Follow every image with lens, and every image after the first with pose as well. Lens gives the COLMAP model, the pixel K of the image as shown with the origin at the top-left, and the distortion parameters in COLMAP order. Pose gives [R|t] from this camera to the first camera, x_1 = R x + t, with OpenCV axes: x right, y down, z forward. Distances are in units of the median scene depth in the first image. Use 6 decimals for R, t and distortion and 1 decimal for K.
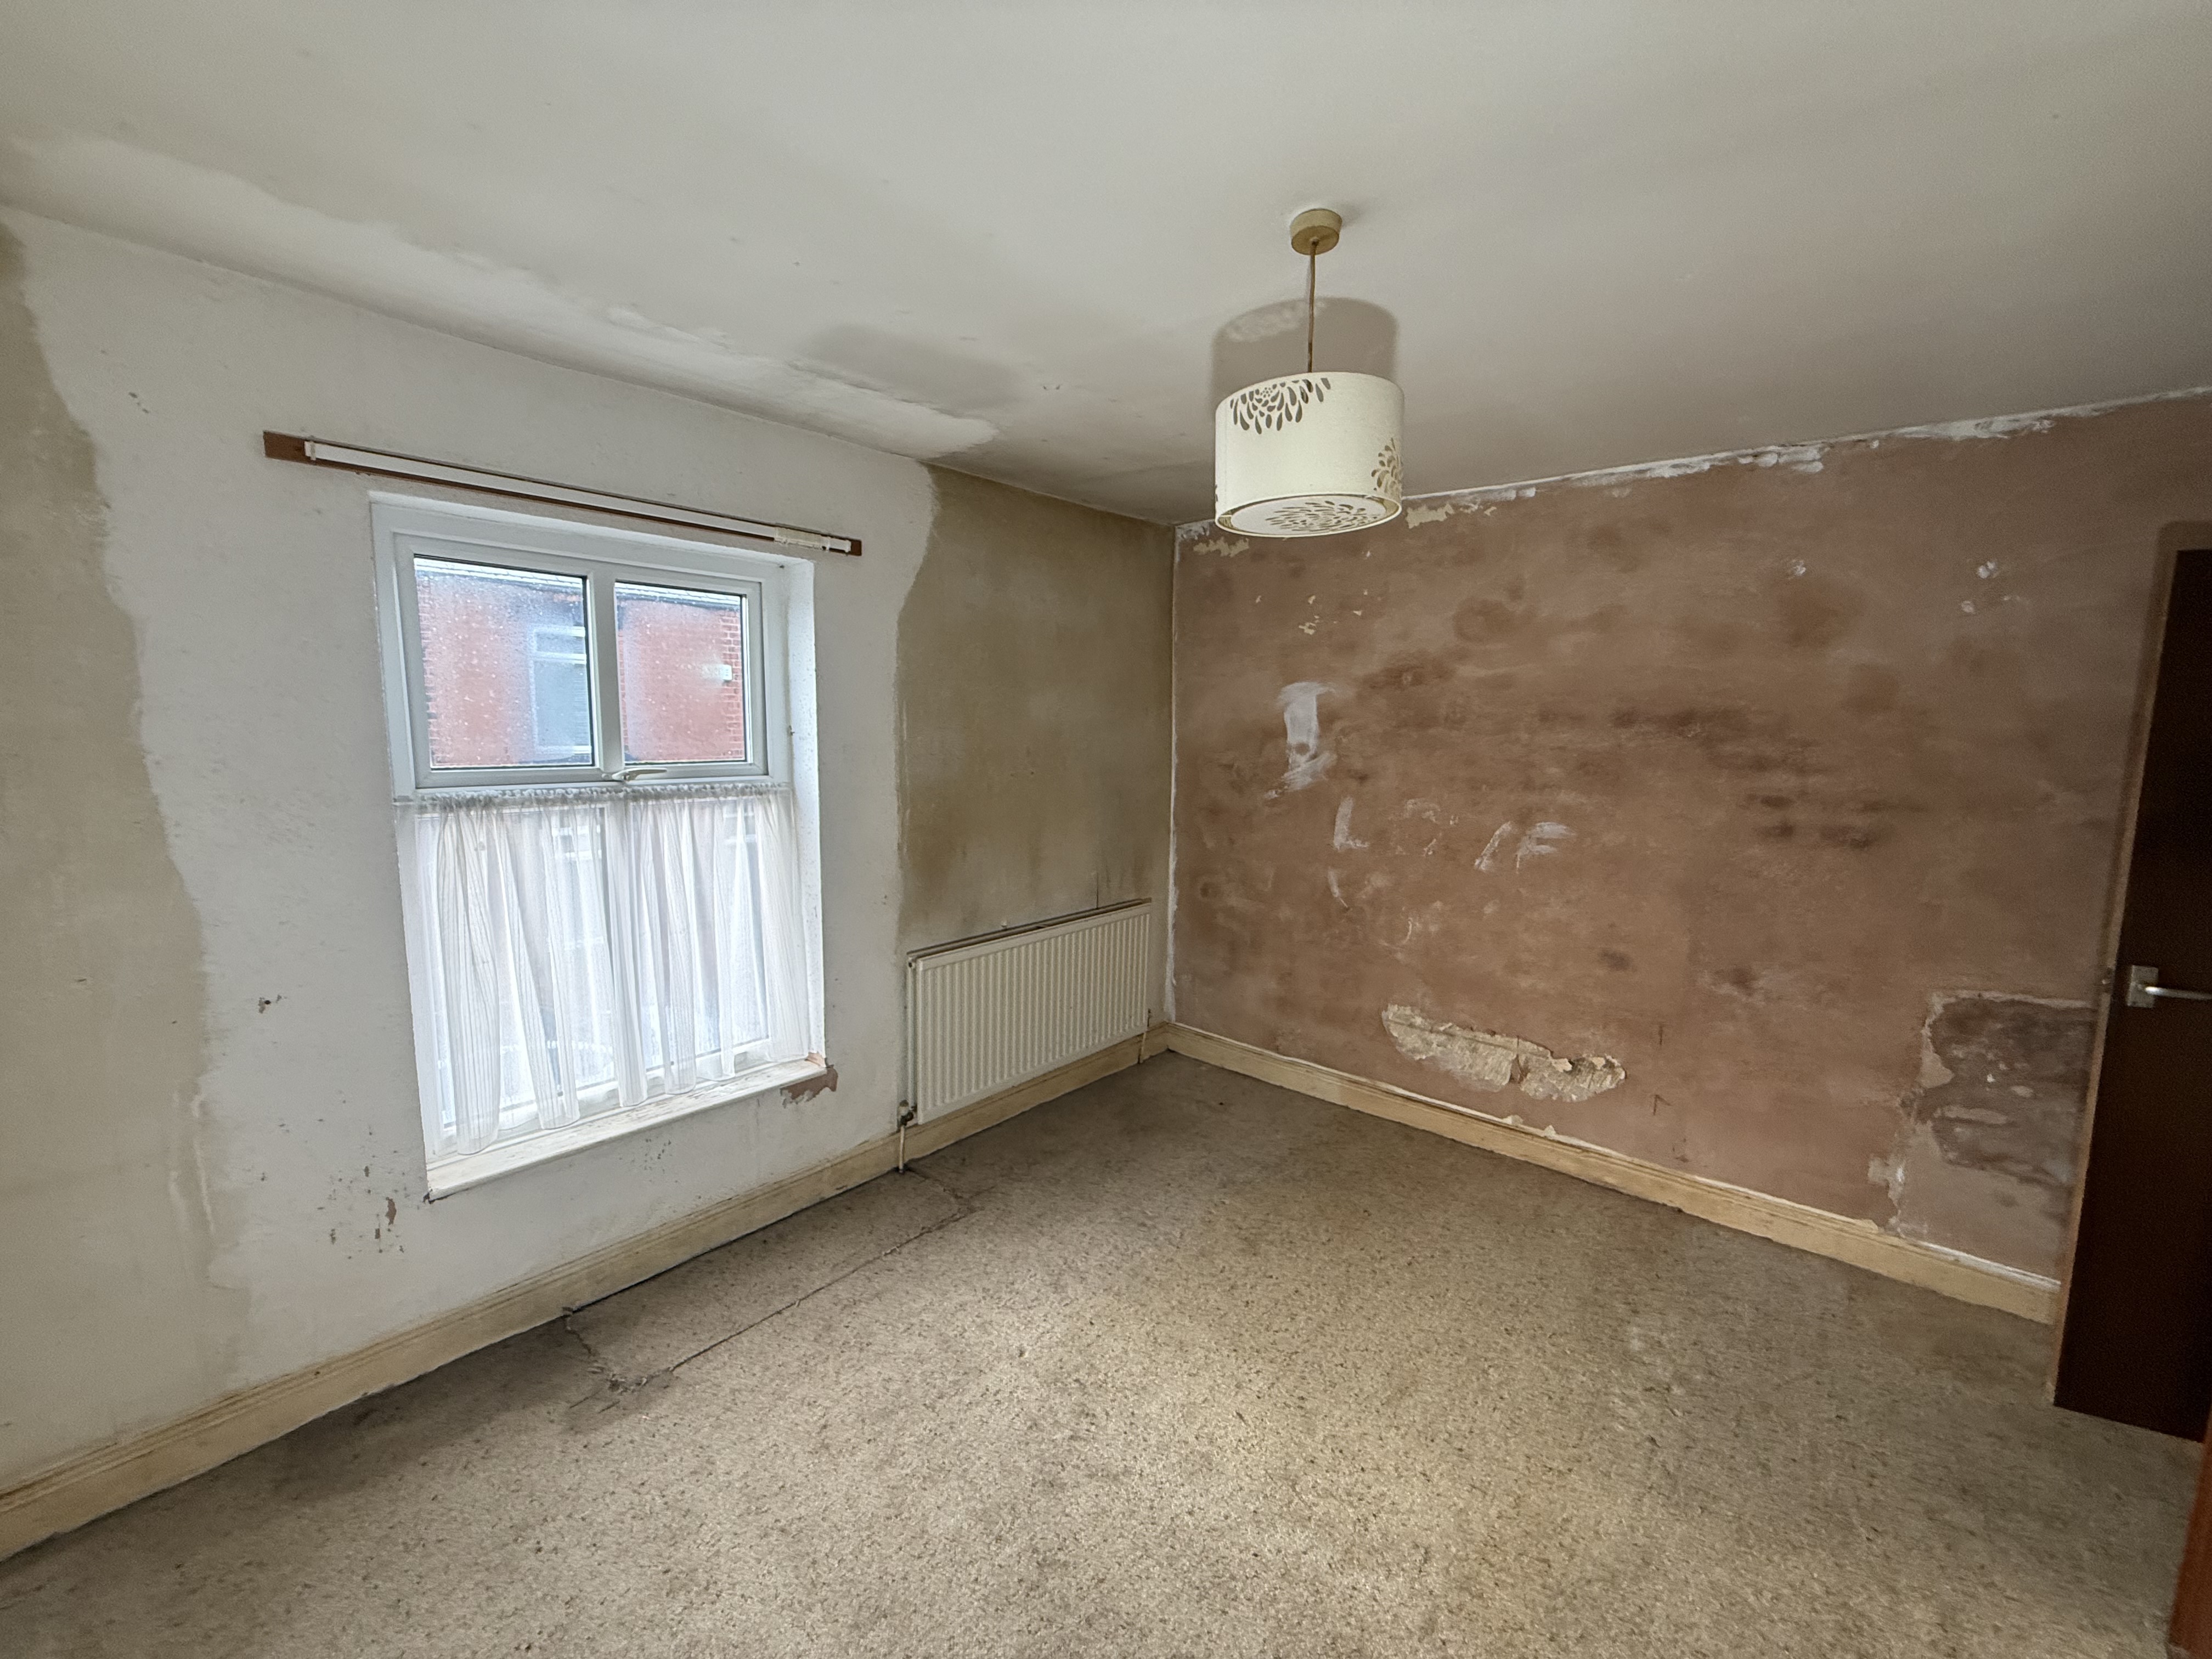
lens RADIAL K [[876.1, 0, 1105.1], [0, 876.1, 831.1], [0, 0, 1]] dist [0.002241, 0.000279]
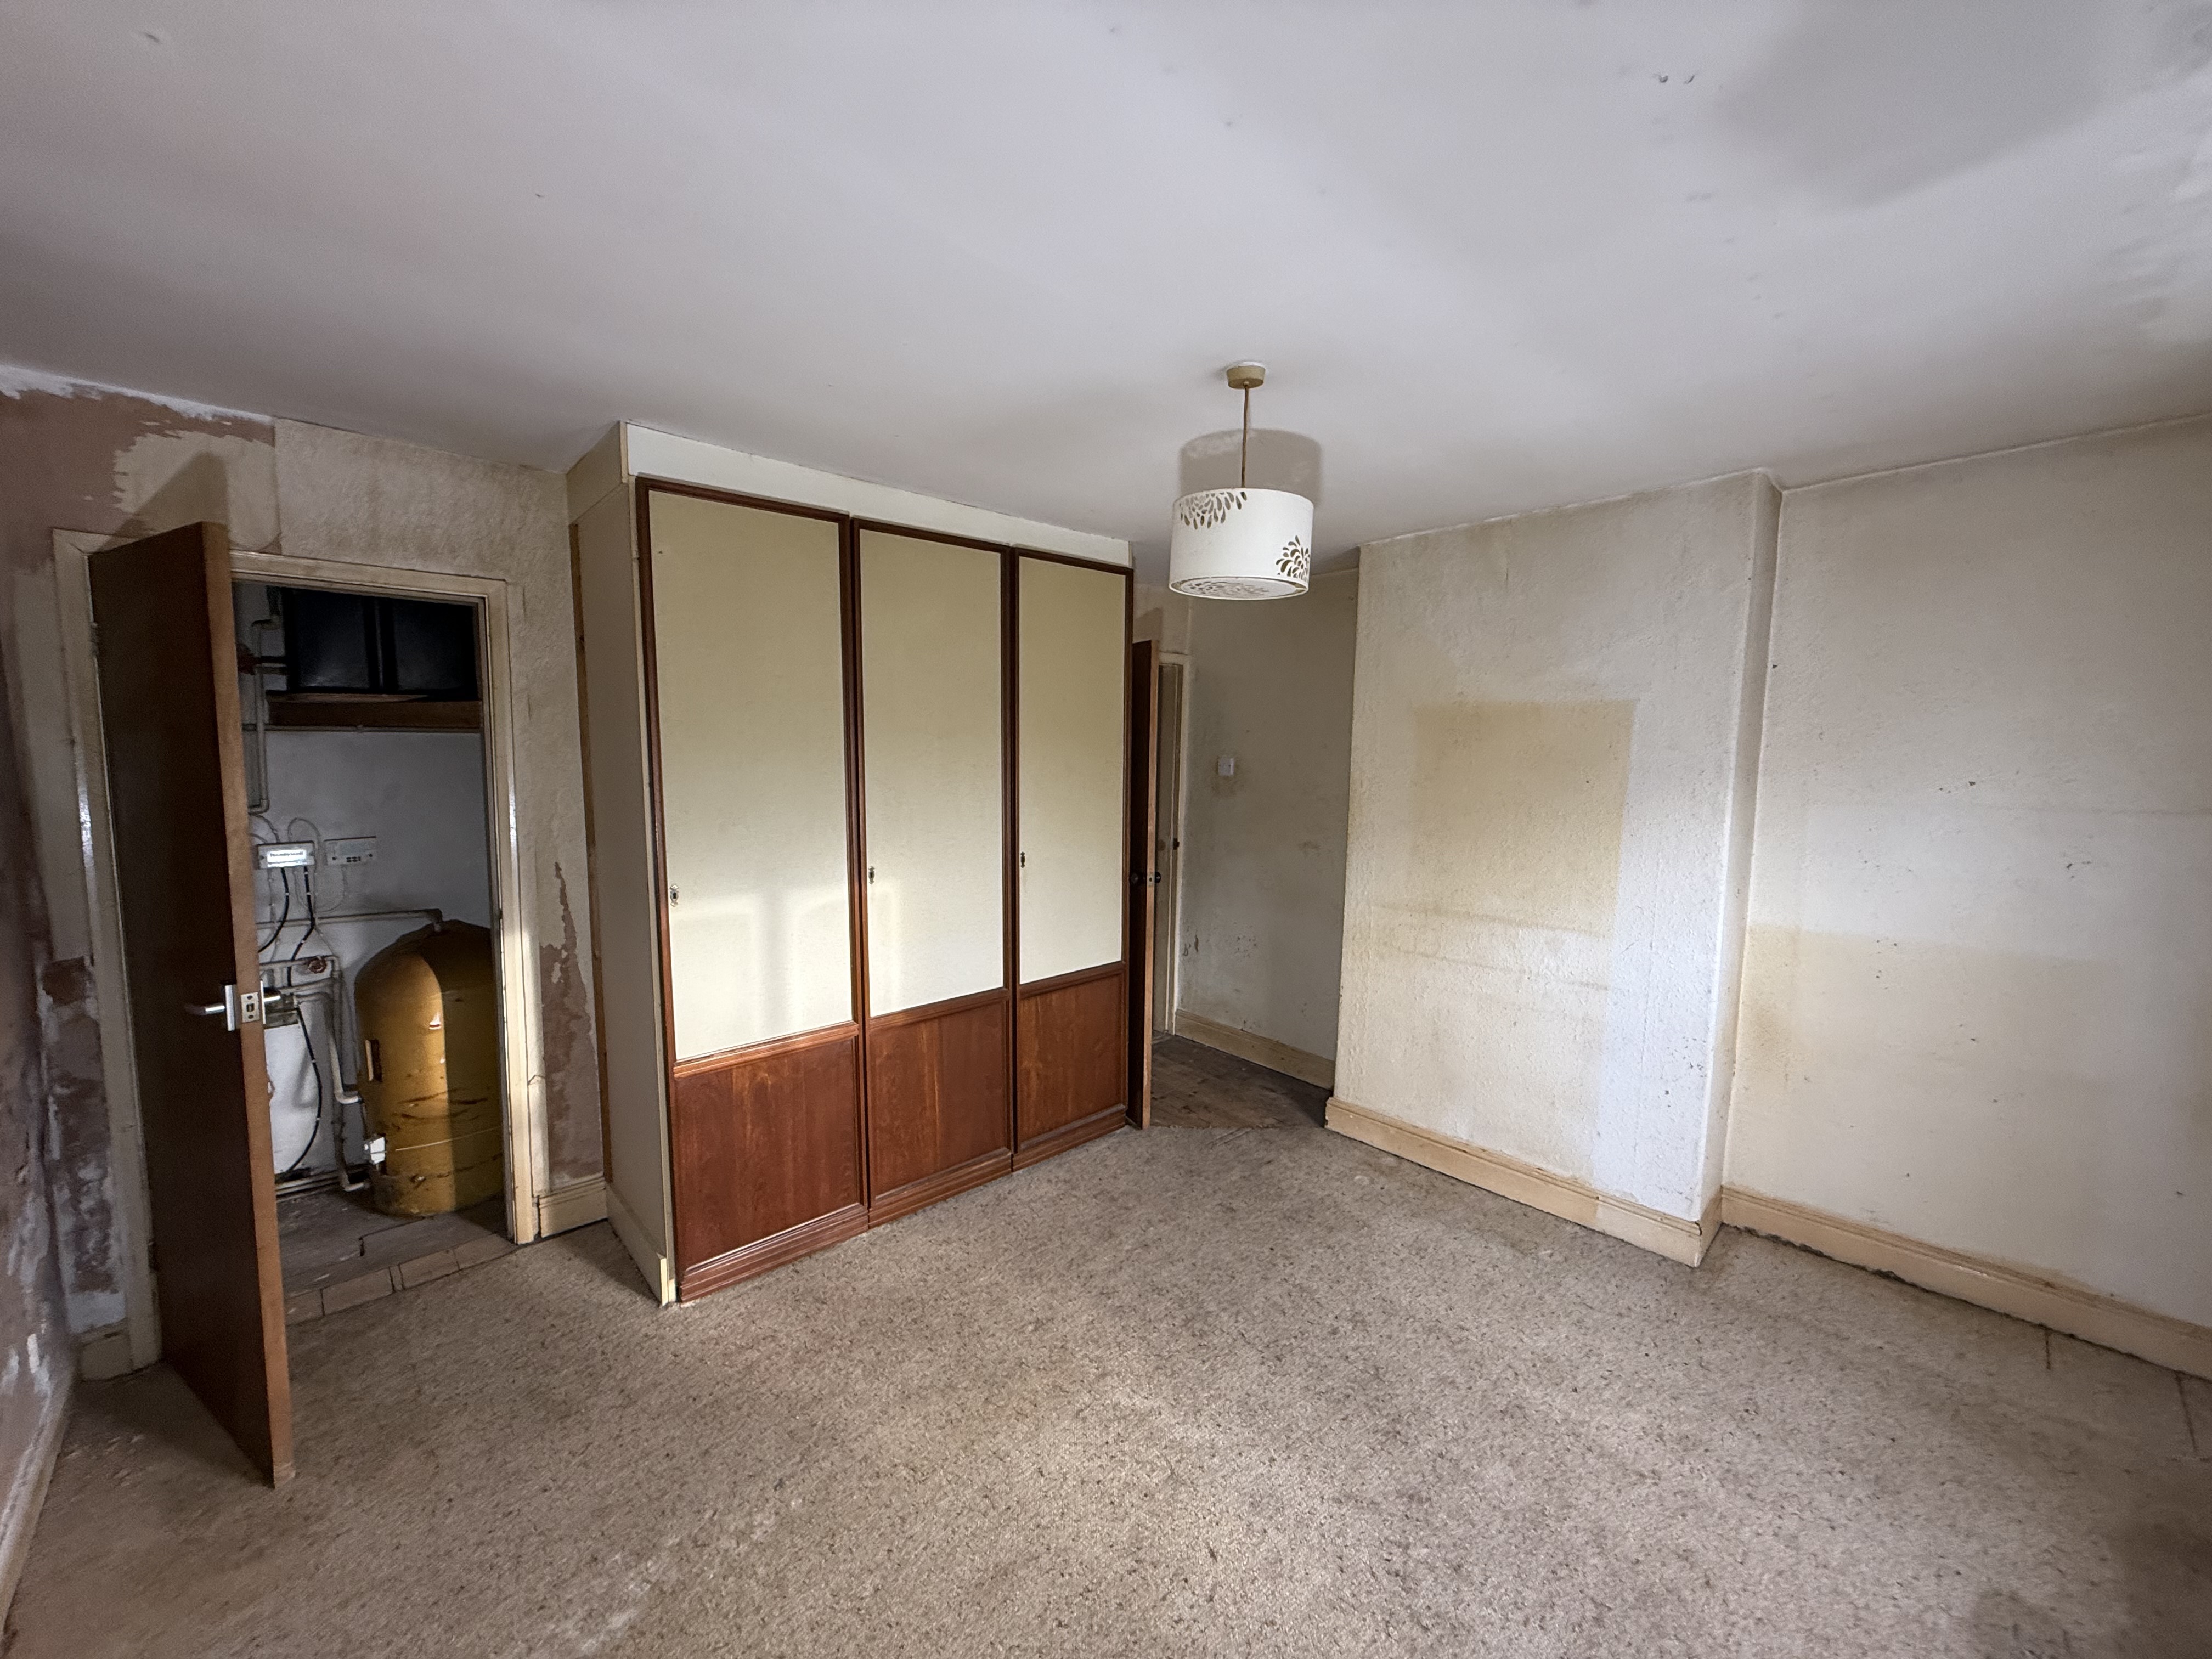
lens RADIAL K [[876.1, 0, 1104.5], [0, 876.1, 826.9], [0, 0, 1]] dist [0.002241, 0.000279]
pose [[-0.994836, -0.038739, 0.093817, 0.226810], [-0.016944, 0.974716, 0.222805, -0.232822], [-0.100076, 0.220064, -0.970338, 1.848874]]
